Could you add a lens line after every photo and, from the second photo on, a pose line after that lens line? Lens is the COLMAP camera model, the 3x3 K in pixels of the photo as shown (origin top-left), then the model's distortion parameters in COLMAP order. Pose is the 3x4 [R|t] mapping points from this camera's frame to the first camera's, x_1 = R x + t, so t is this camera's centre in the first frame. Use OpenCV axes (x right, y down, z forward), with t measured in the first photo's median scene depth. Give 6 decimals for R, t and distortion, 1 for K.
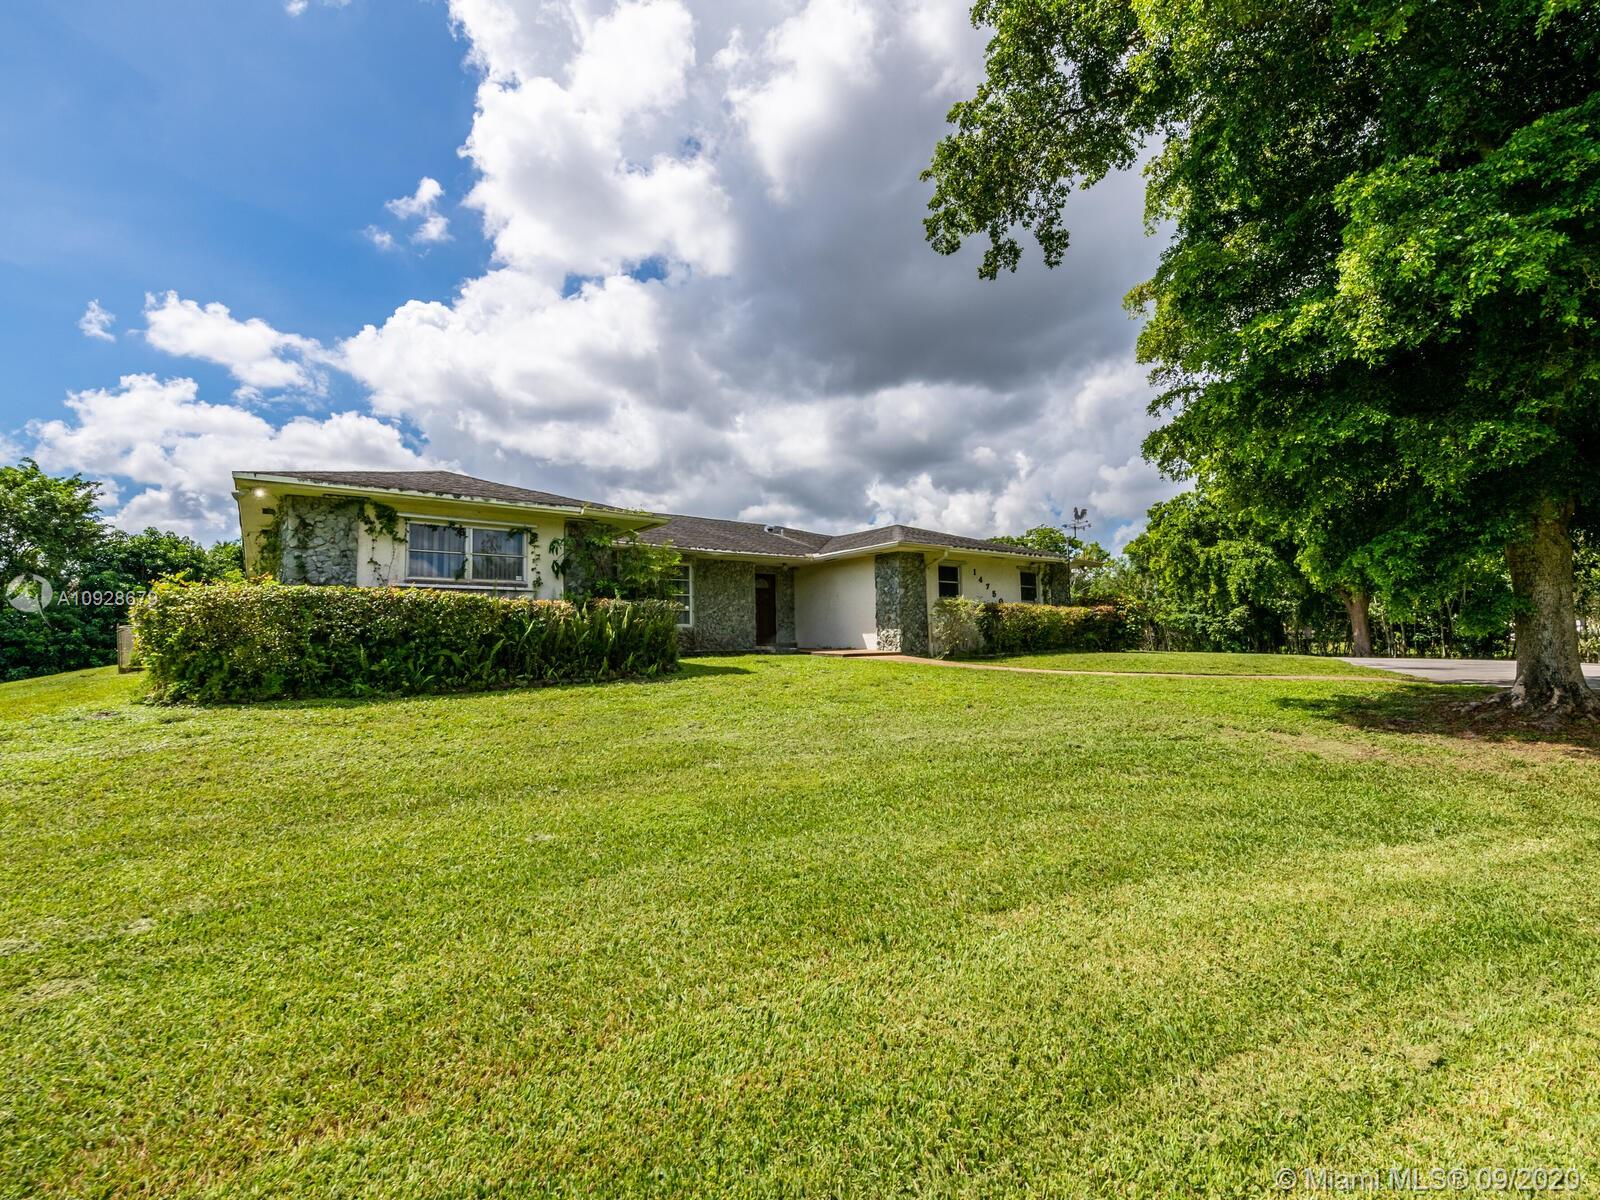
lens RADIAL K [[699.8, 0, 800.0], [0, 699.8, 600.0], [0, 0, 1]] dist [-0.001522, -0.006022]
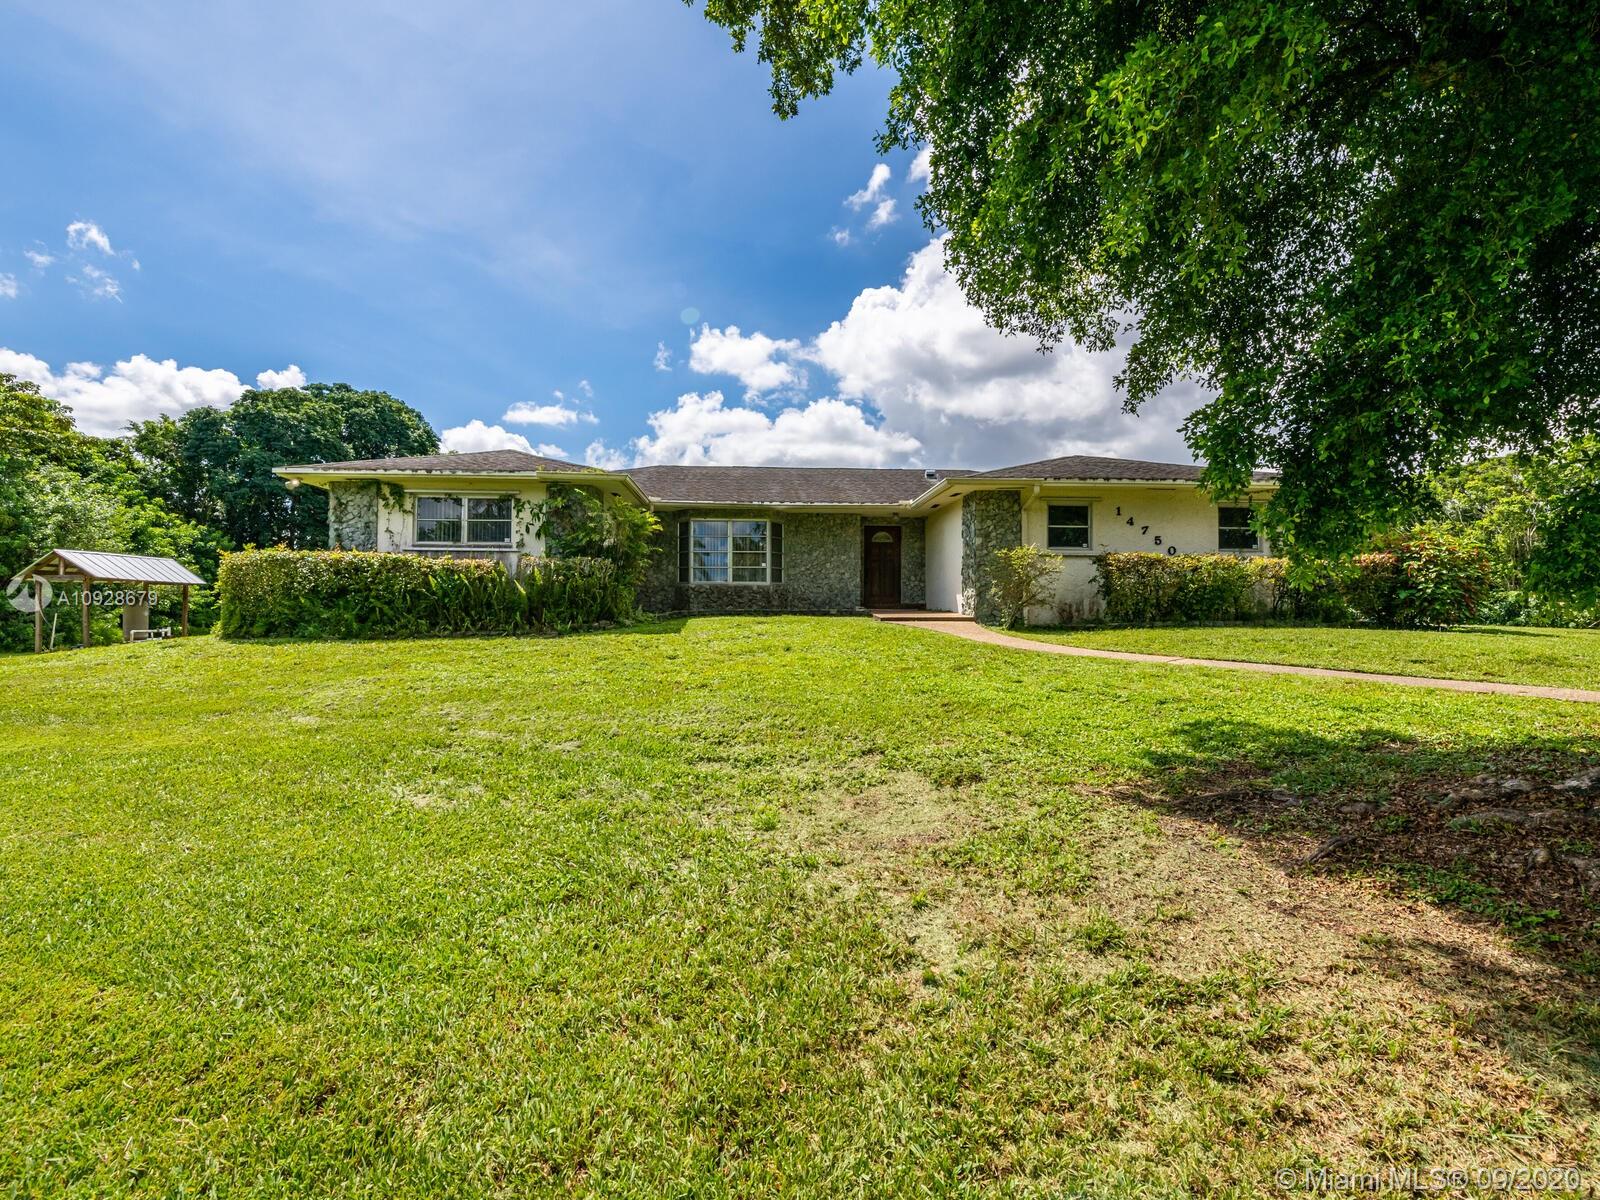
lens RADIAL K [[716.8, 0, 800.0], [0, 716.8, 600.0], [0, 0, 1]] dist [-0.000058, 0.000291]
pose [[0.804744, 0.018192, -0.593343, 0.373187], [0.014321, 0.998644, 0.050042, 0.007872], [0.593449, -0.048768, 0.803393, 0.202762]]
